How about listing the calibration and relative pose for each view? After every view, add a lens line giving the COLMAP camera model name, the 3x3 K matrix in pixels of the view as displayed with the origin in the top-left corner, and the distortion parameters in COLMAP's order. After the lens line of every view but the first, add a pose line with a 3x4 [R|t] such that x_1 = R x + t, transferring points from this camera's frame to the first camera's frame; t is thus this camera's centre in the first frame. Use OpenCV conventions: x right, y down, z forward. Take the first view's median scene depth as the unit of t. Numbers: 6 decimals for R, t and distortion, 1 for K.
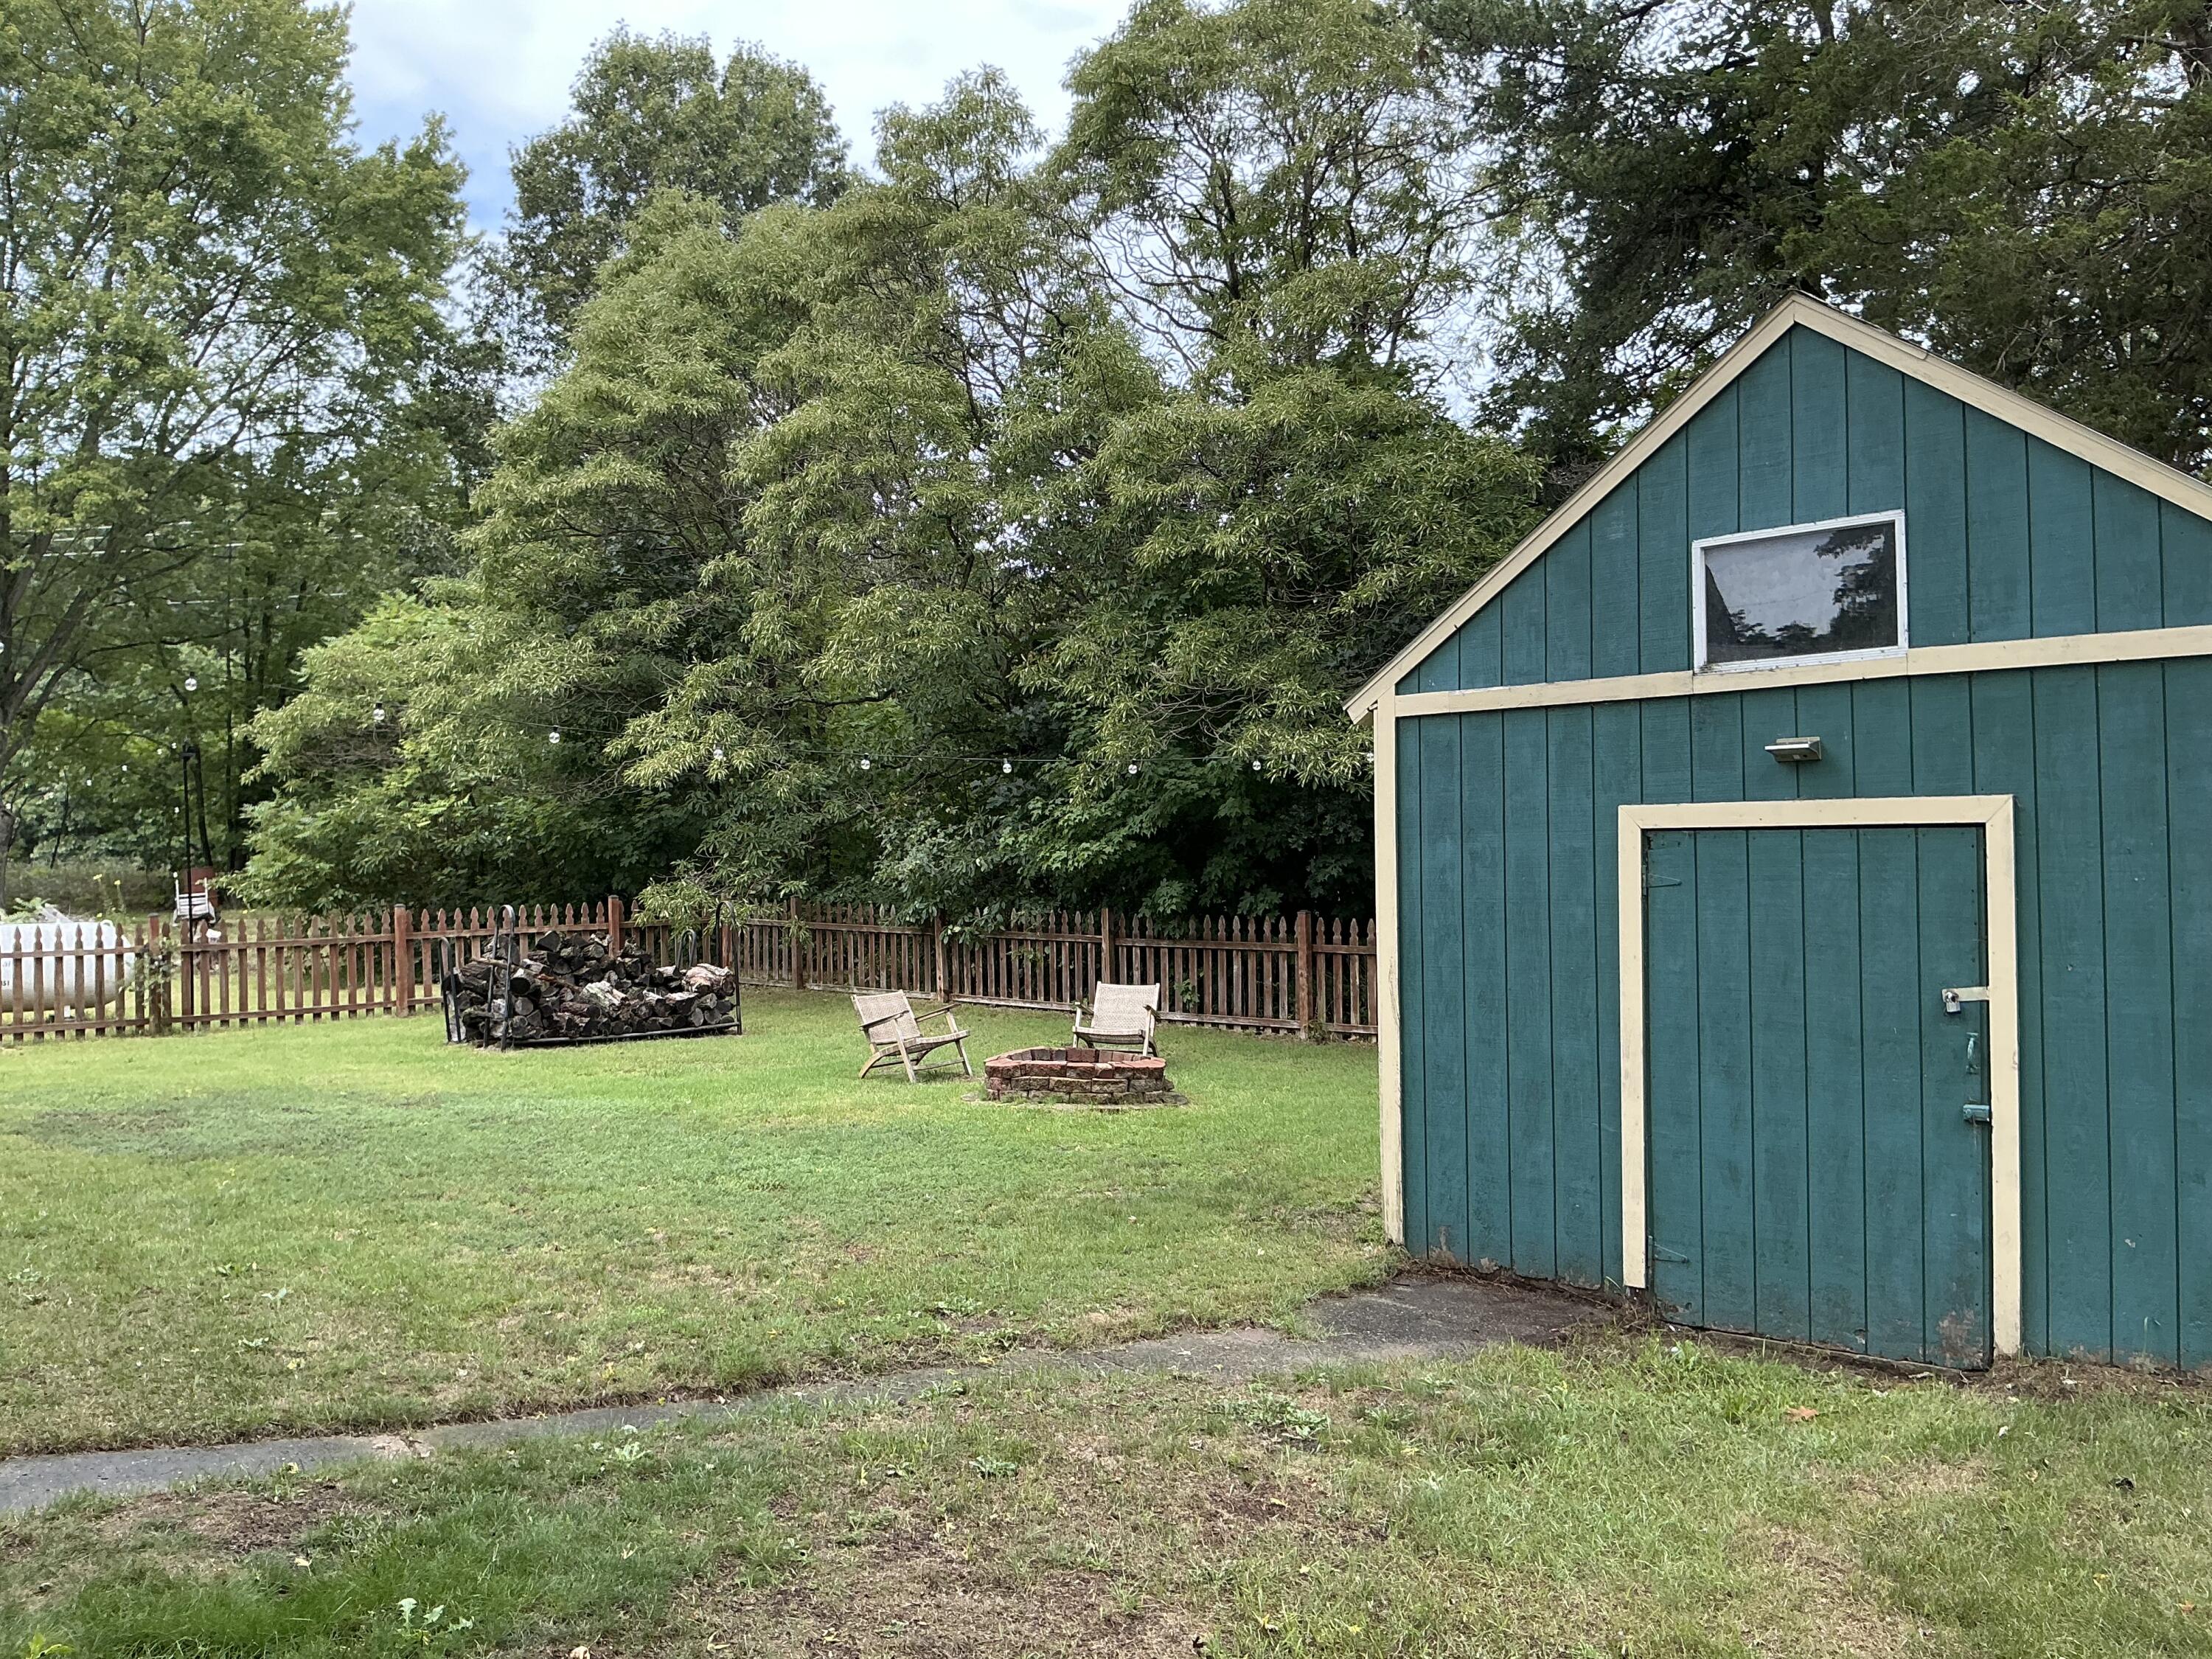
lens RADIAL K [[1835.5, 0, 1110.6], [0, 1835.5, 835.0], [0, 0, 1]] dist [0.158518, -0.336433]
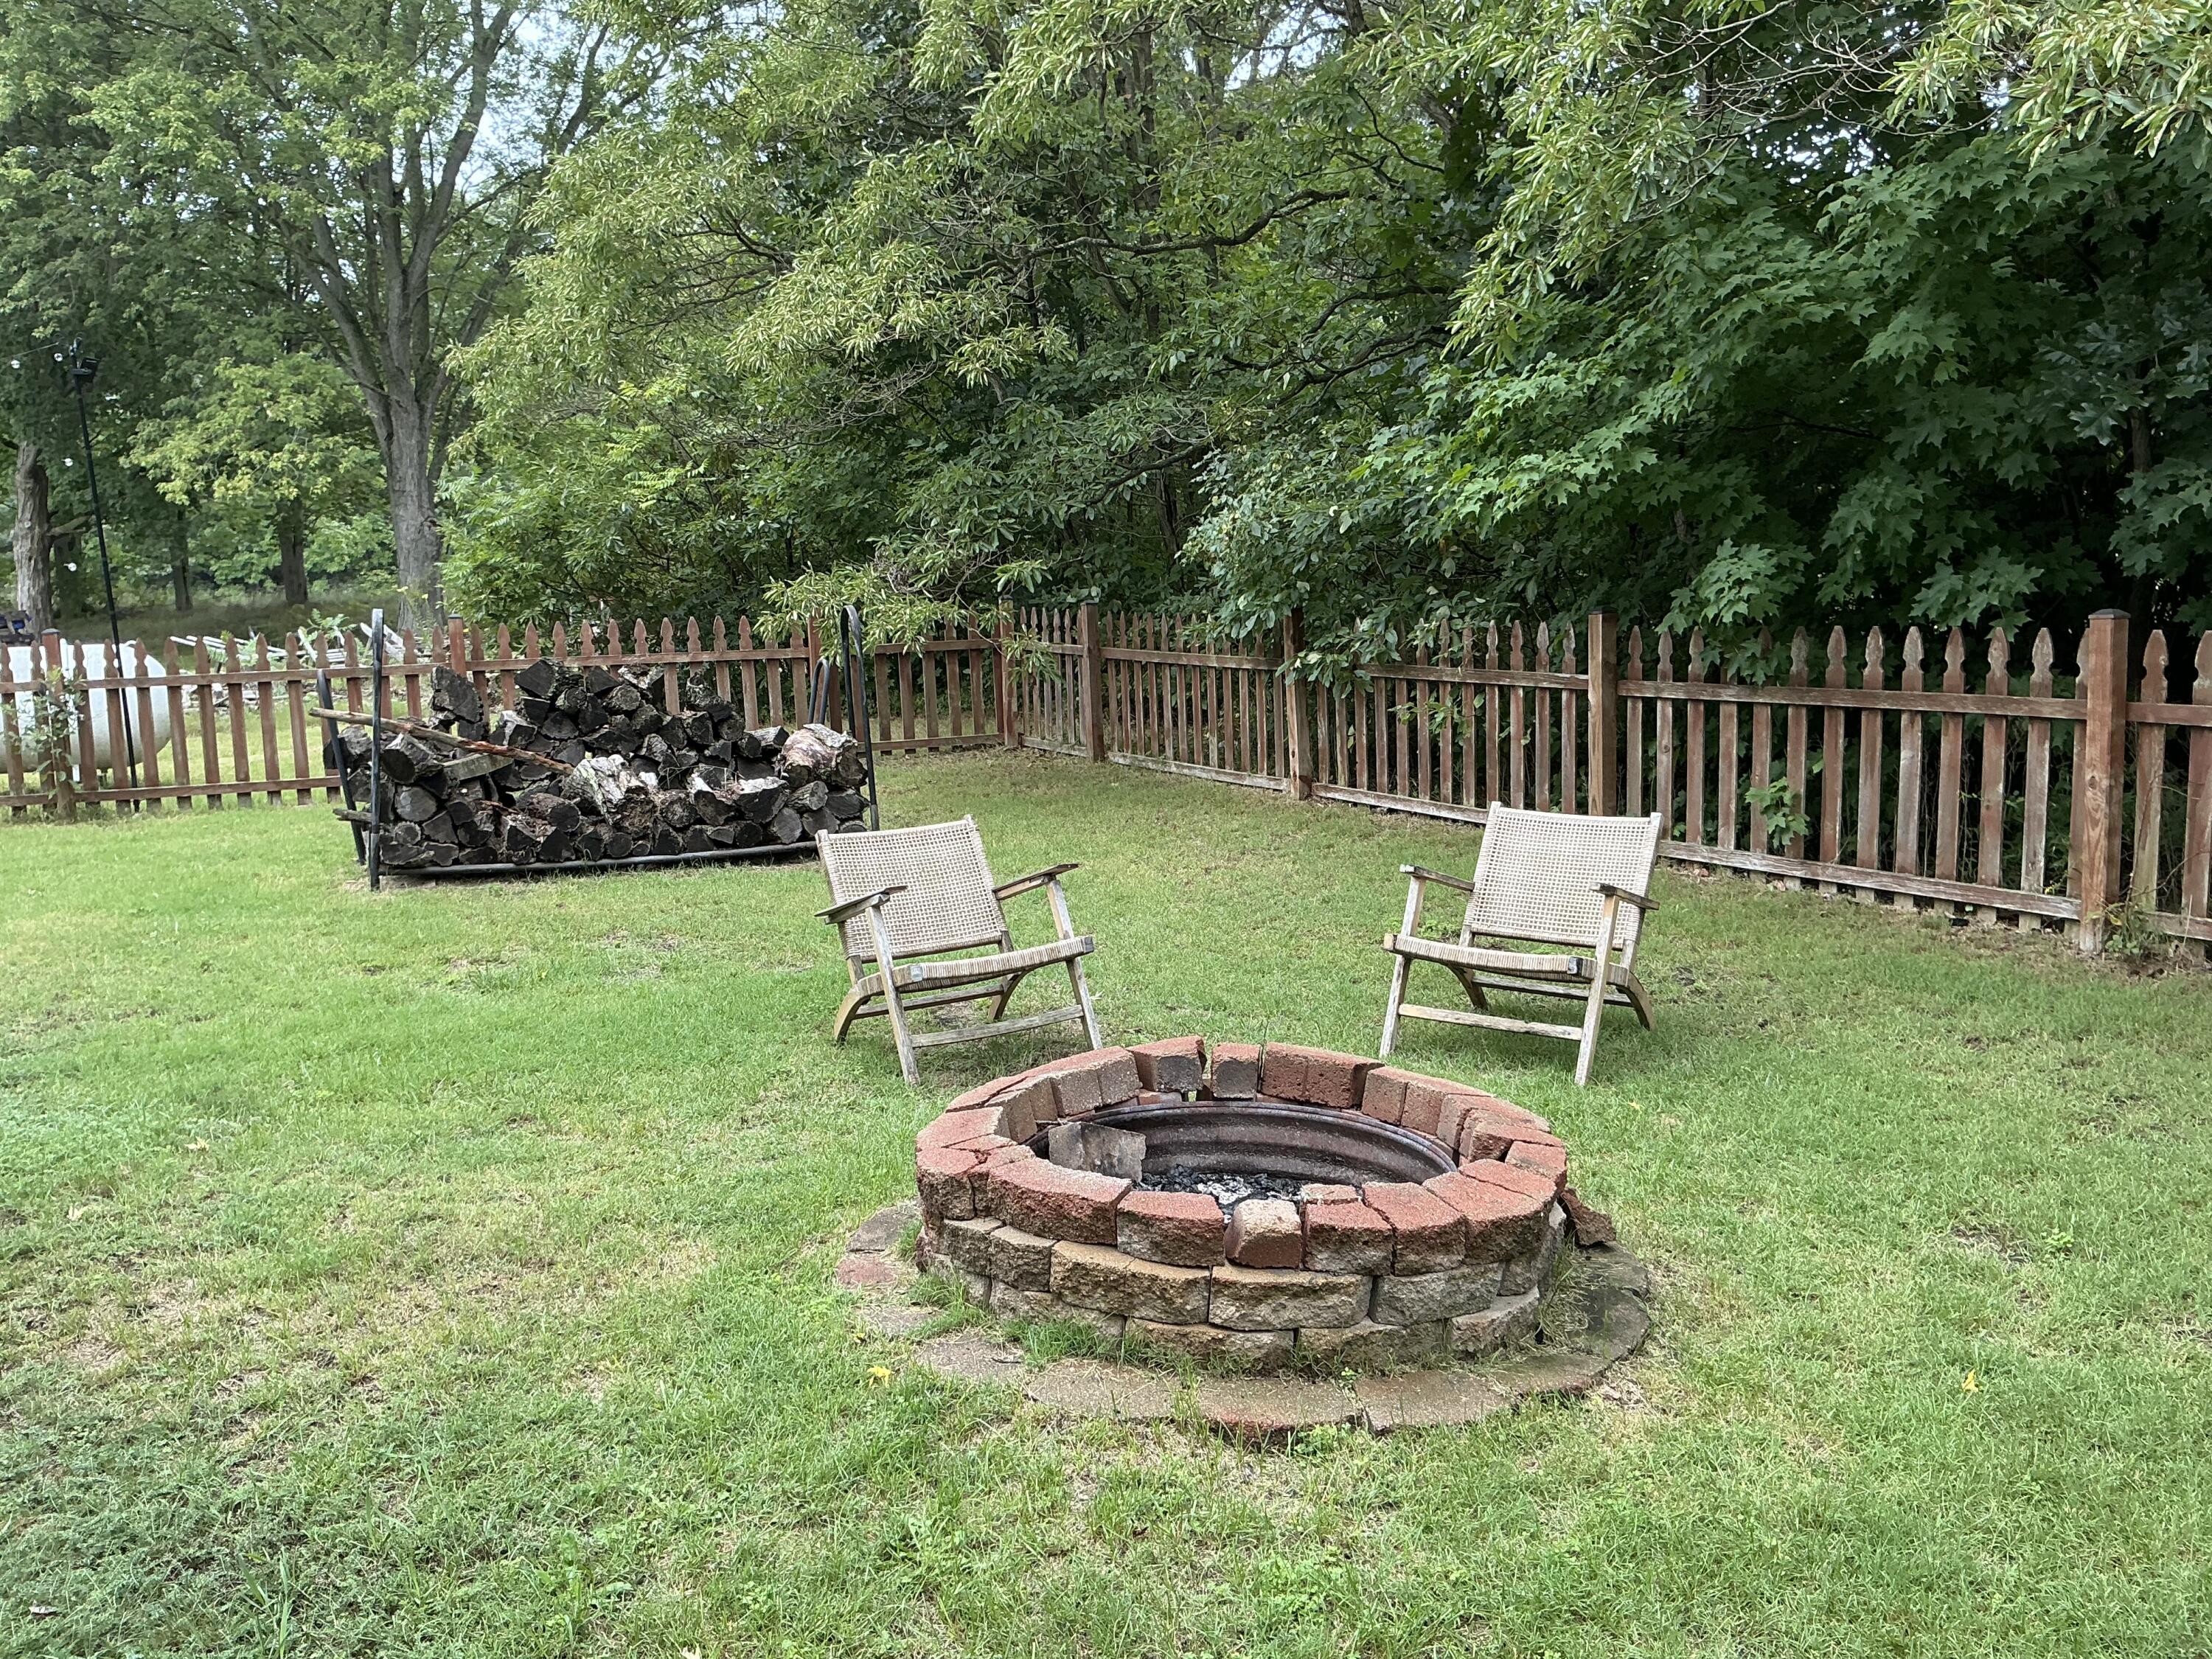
lens RADIAL K [[1835.5, 0, 1110.6], [0, 1835.5, 835.0], [0, 0, 1]] dist [0.158518, -0.336433]
pose [[0.940205, 0.033763, -0.338931, 0.045034], [0.016399, 0.989434, 0.144055, 0.028406], [0.340213, -0.140999, 0.929717, 0.576797]]
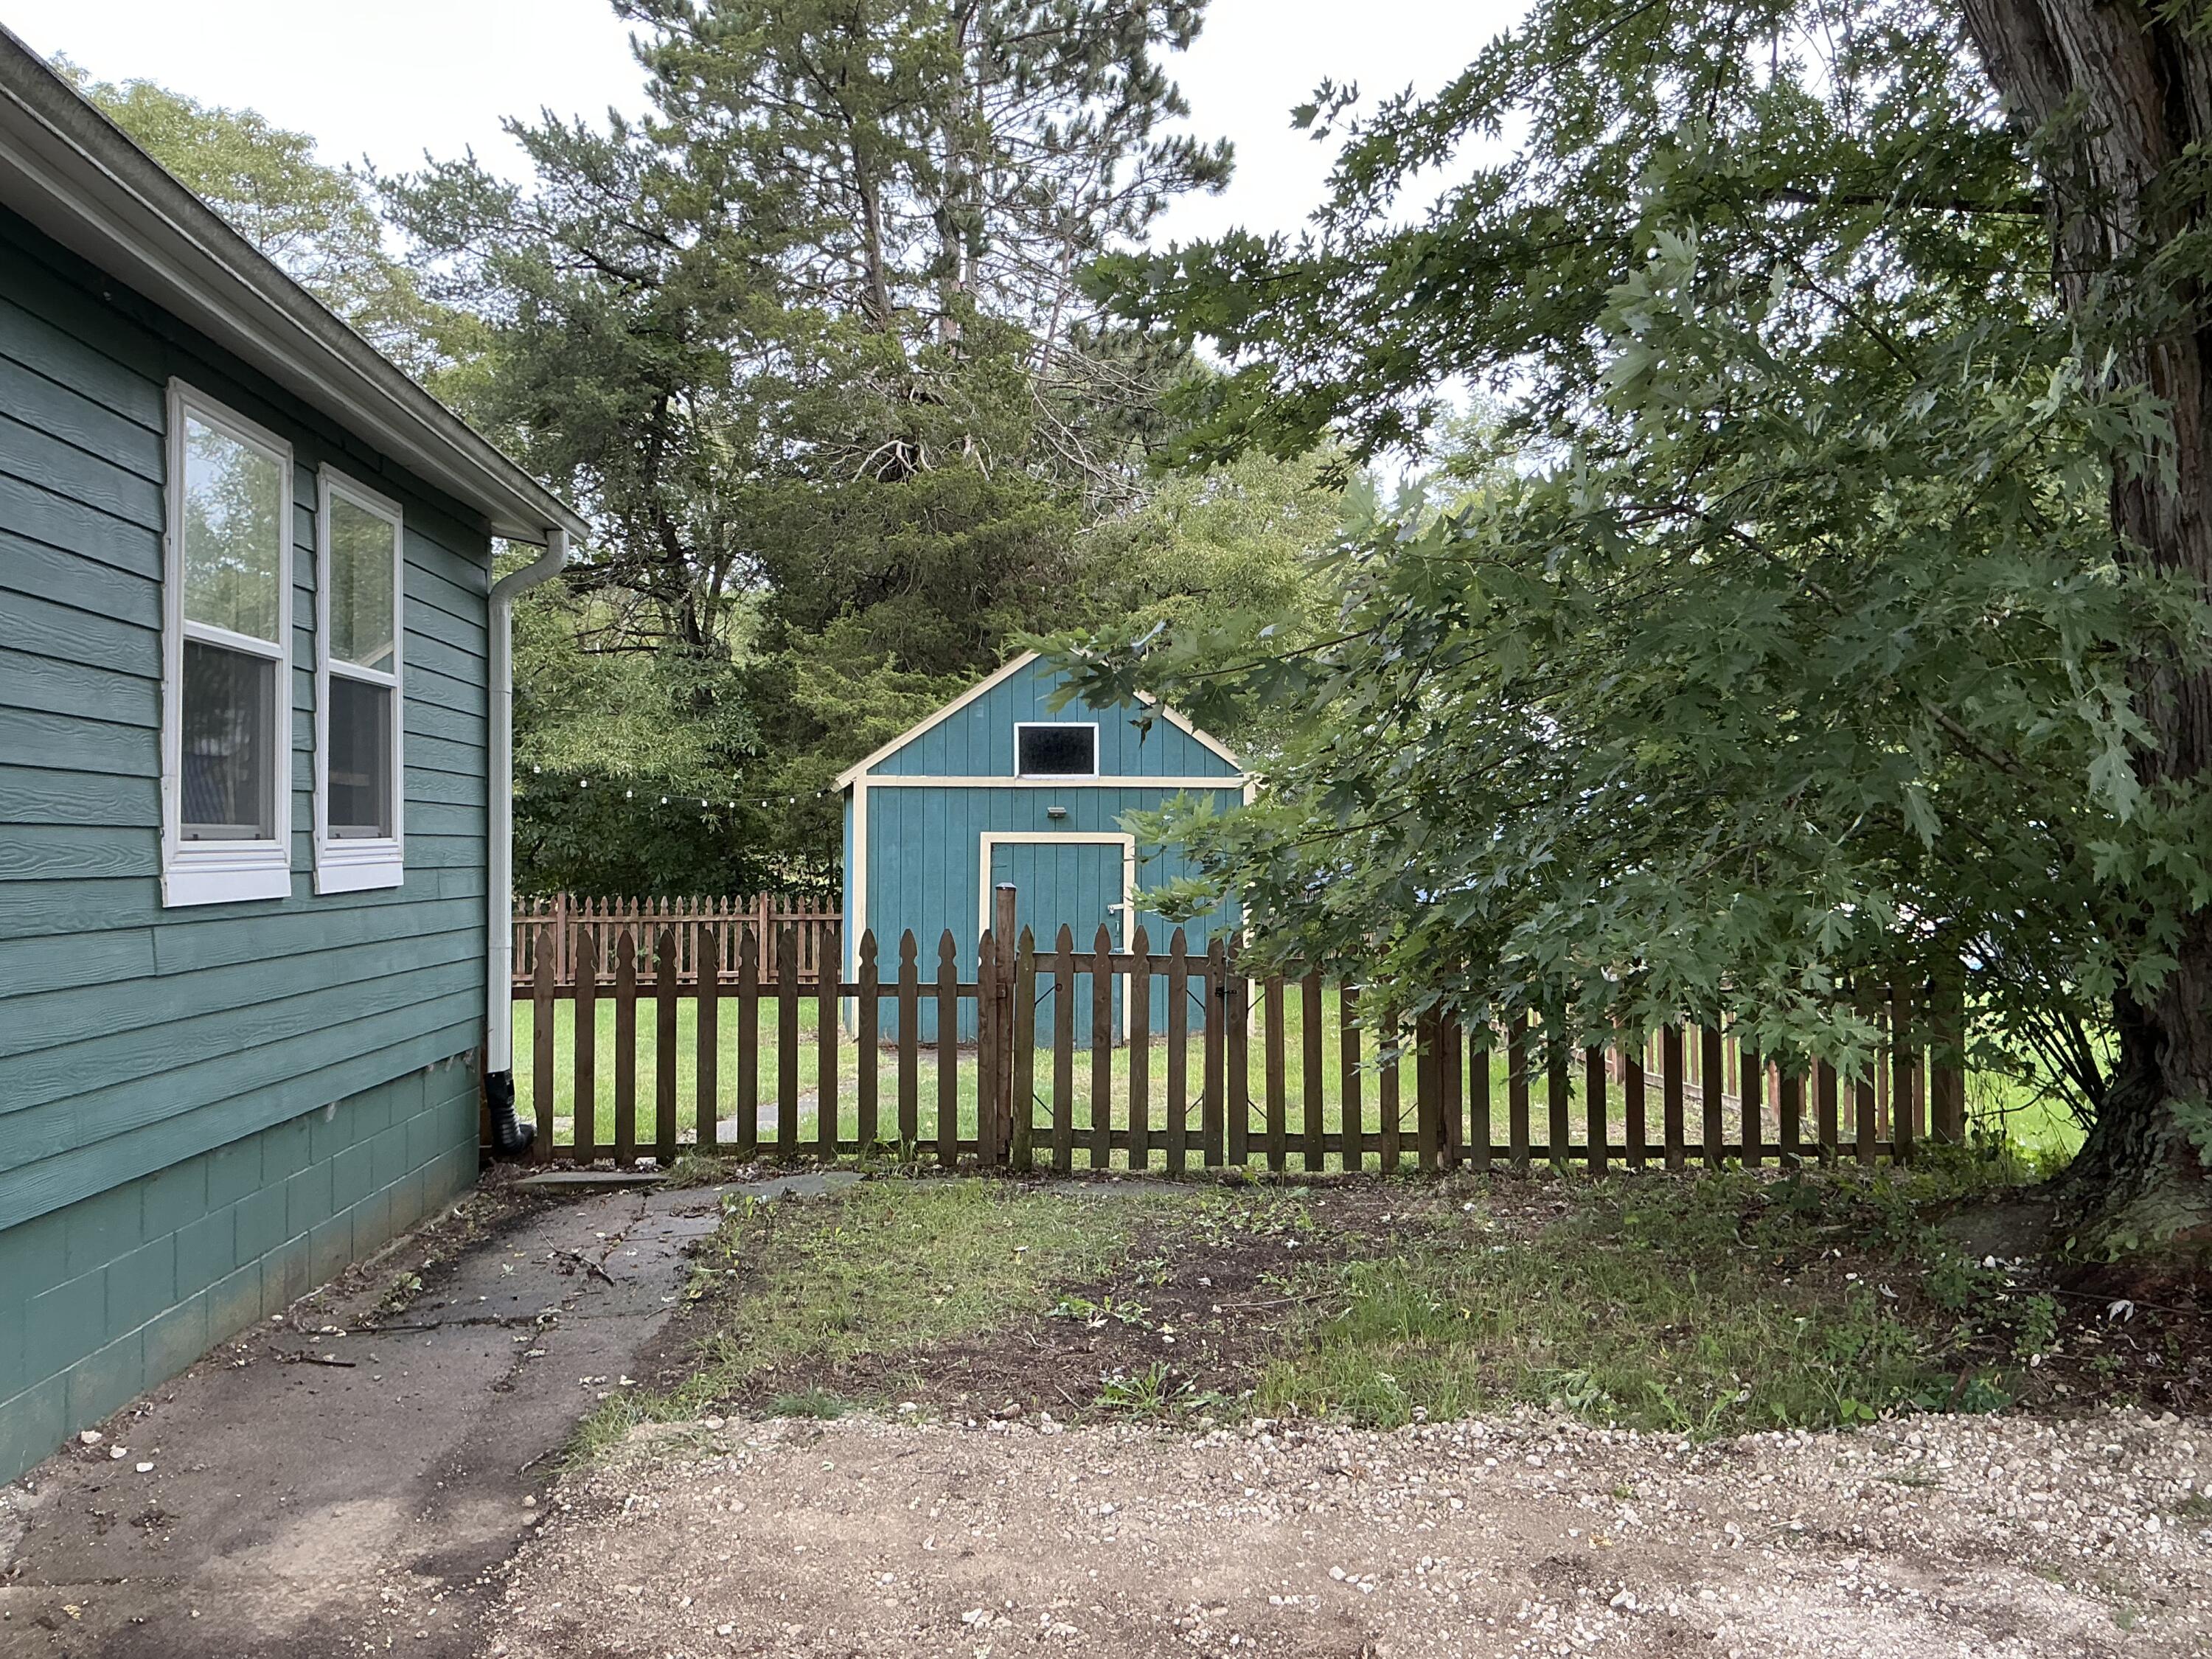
lens RADIAL K [[1835.5, 0, 1110.6], [0, 1835.5, 835.0], [0, 0, 1]] dist [0.158518, -0.336433]
pose [[0.602408, 0.016184, 0.798024, -0.626804], [-0.018382, 0.999811, -0.006400, -0.000246], [-0.797977, -0.010814, 0.602591, -0.219508]]
